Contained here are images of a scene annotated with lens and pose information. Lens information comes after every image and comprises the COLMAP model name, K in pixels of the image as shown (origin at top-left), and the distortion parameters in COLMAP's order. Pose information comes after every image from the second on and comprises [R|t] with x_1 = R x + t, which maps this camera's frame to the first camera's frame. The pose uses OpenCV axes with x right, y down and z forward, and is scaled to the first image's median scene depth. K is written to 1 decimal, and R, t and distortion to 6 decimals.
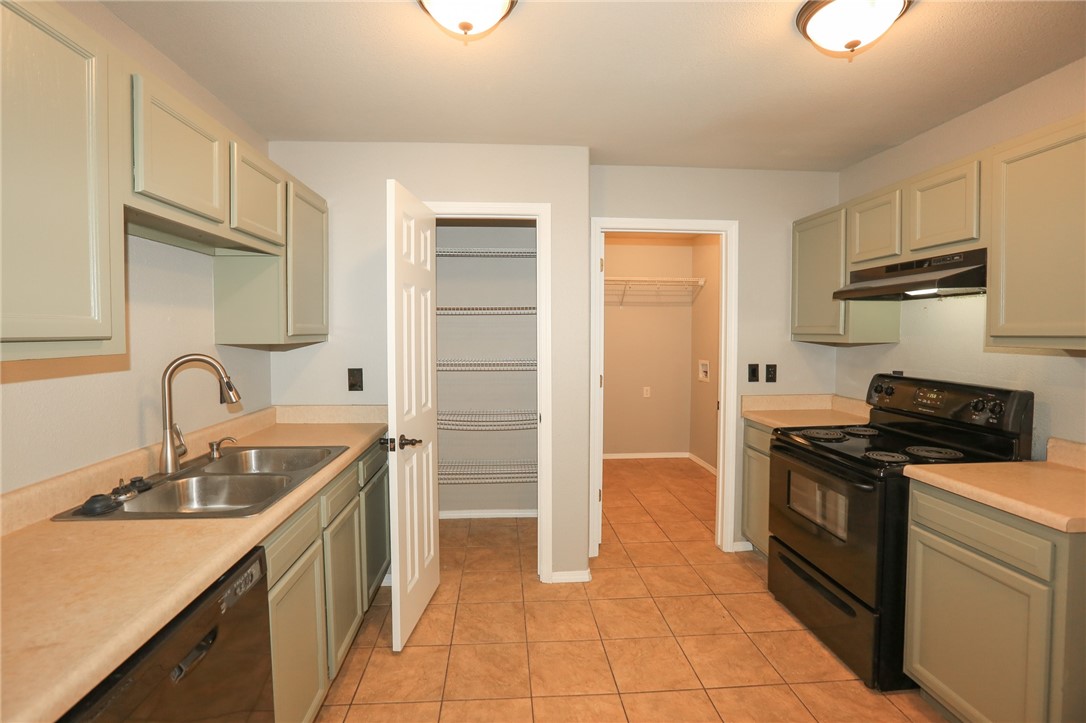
lens RADIAL K [[492.6, 0, 539.3], [0, 492.6, 353.7], [0, 0, 1]] dist [-0.042506, 0.012923]
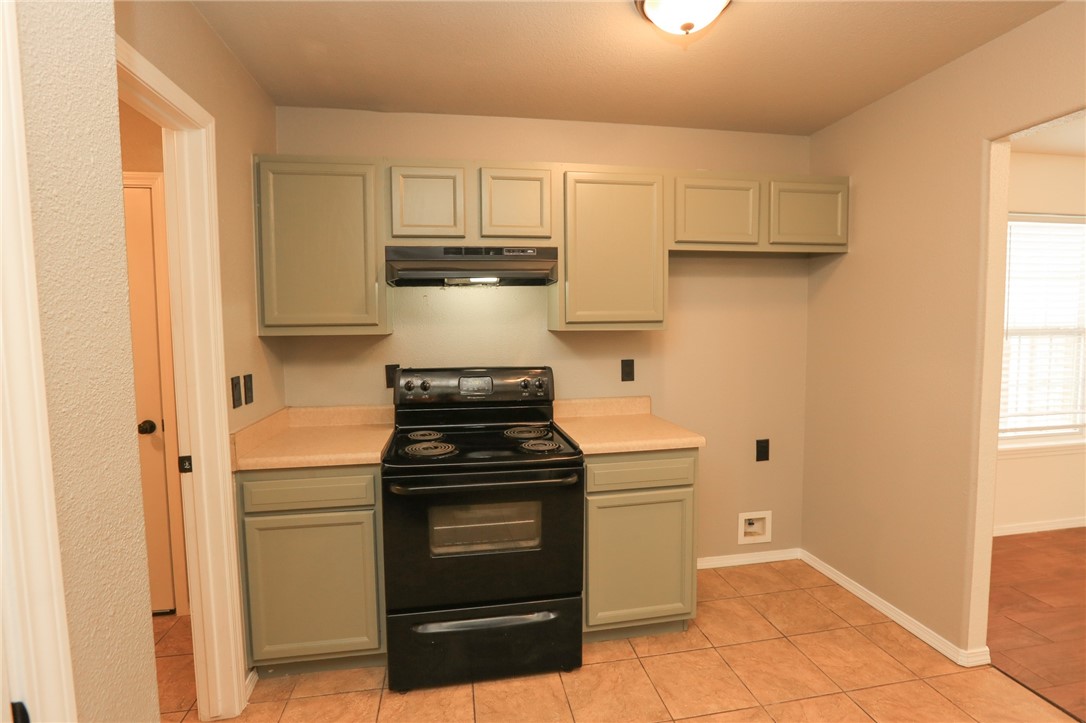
lens RADIAL K [[492.6, 0, 528.8], [0, 492.6, 364.4], [0, 0, 1]] dist [-0.042506, 0.012923]
pose [[-0.078398, -0.076362, 0.993993, -0.167183], [0.055144, 0.995203, 0.080804, -0.021373], [-0.995396, 0.061148, -0.073811, 0.692332]]
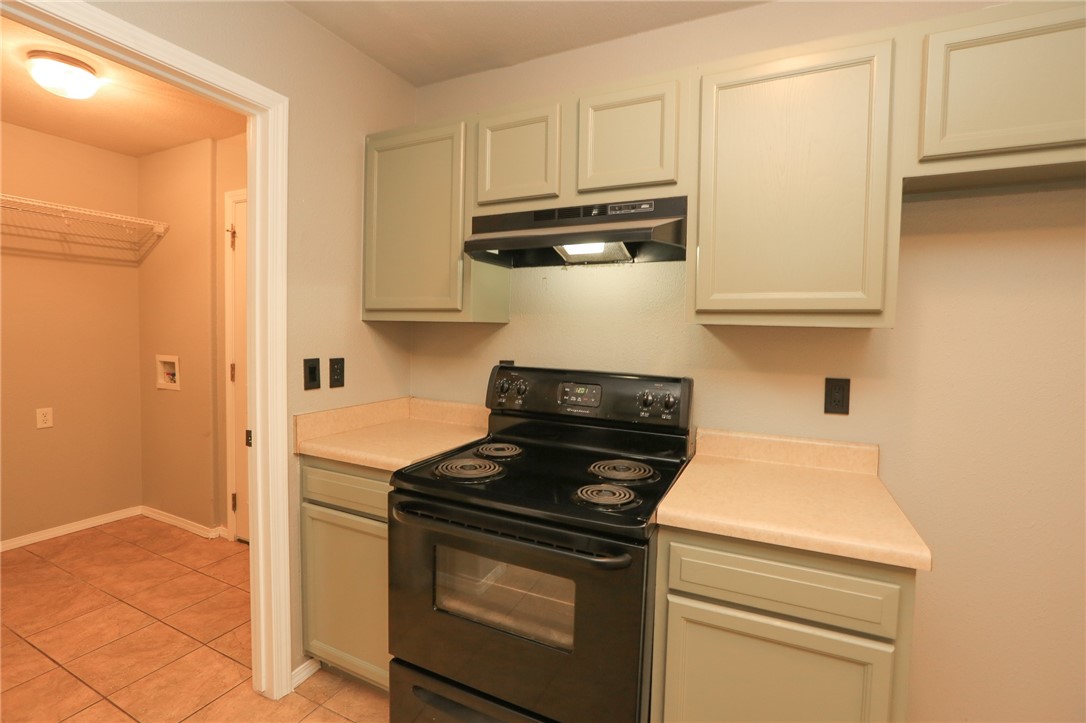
lens RADIAL K [[492.6, 0, 535.0], [0, 492.6, 356.0], [0, 0, 1]] dist [-0.042506, 0.012923]
pose [[0.506412, -0.033480, 0.861642, 0.073261], [0.015938, 0.999439, 0.029467, 0.005417], [-0.862144, -0.001189, 0.506661, 0.478111]]
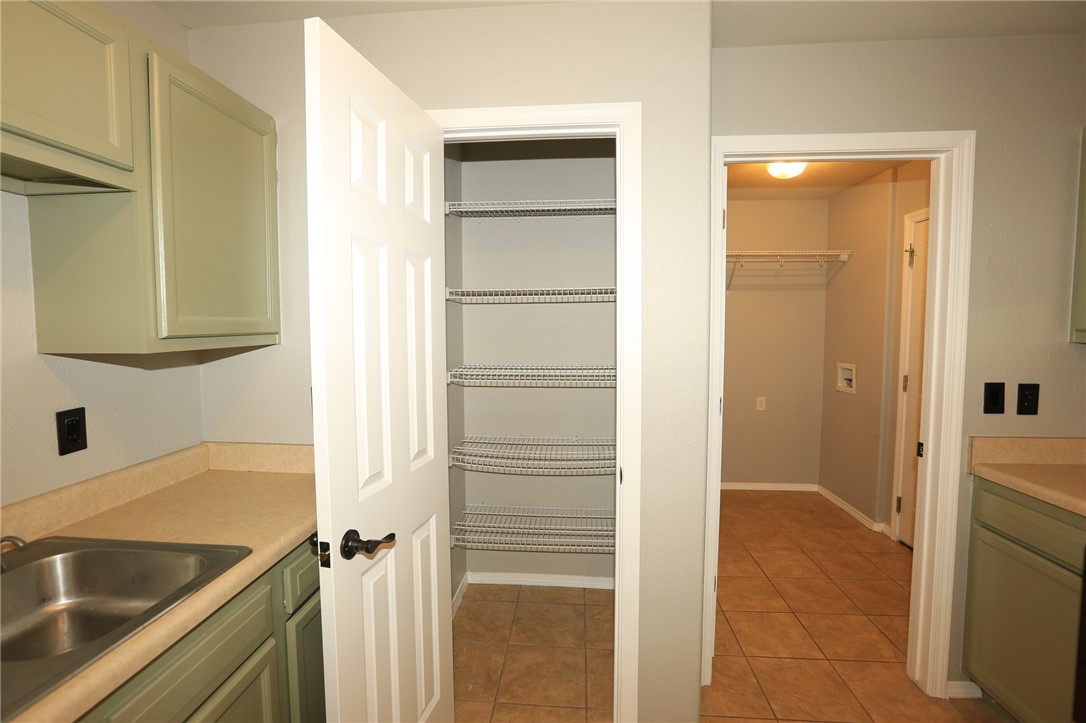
lens RADIAL K [[492.6, 0, 537.4], [0, 492.6, 351.8], [0, 0, 1]] dist [-0.042506, 0.012923]
pose [[0.986815, 0.007226, -0.161692, -0.002641], [-0.004825, 0.999872, 0.015241, -0.021409], [0.161782, -0.014260, 0.986723, 0.356815]]
